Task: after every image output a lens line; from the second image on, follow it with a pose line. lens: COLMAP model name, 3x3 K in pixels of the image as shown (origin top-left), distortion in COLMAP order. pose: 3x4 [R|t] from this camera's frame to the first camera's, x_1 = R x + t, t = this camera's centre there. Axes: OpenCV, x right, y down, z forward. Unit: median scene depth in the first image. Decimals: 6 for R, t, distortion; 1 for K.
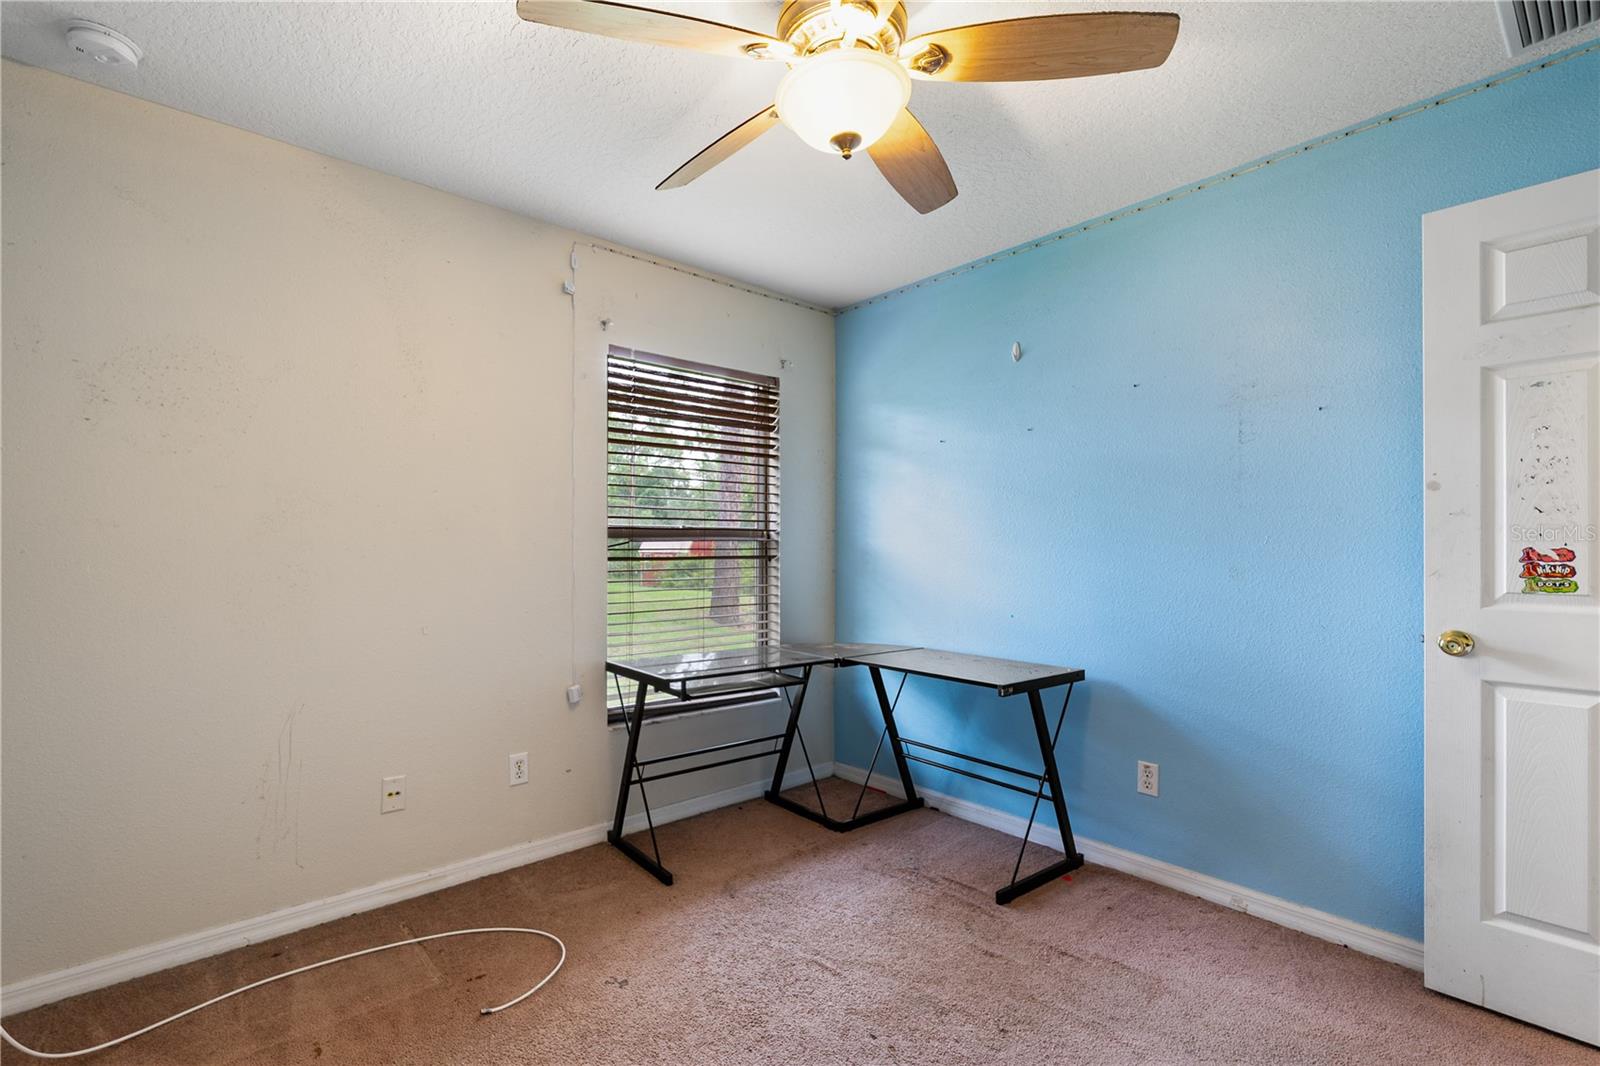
lens RADIAL K [[708.4, 0, 805.5], [0, 708.4, 537.9], [0, 0, 1]] dist [-0.007175, 0.001852]
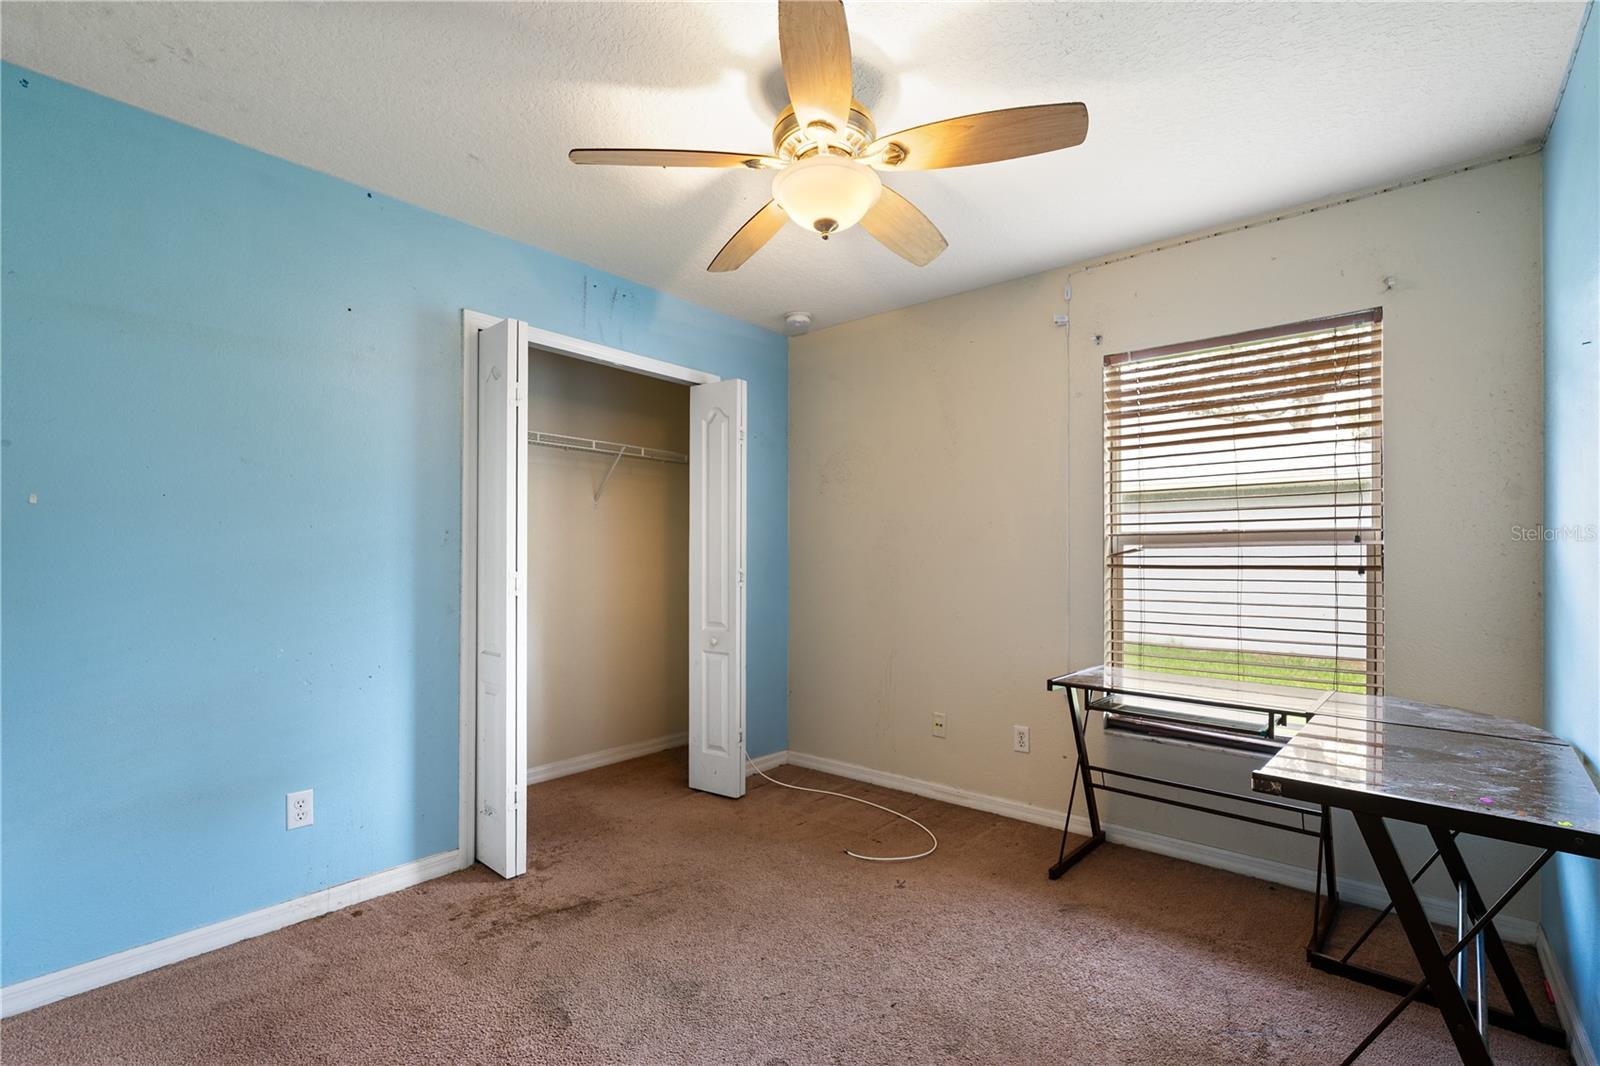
lens RADIAL K [[708.4, 0, 794.5], [0, 708.4, 539.6], [0, 0, 1]] dist [-0.007175, 0.001852]
pose [[0.147220, -0.023921, -0.988814, 0.738315], [0.012617, 0.999672, -0.022305, 0.010037], [0.989023, -0.009192, 0.147473, 0.447185]]
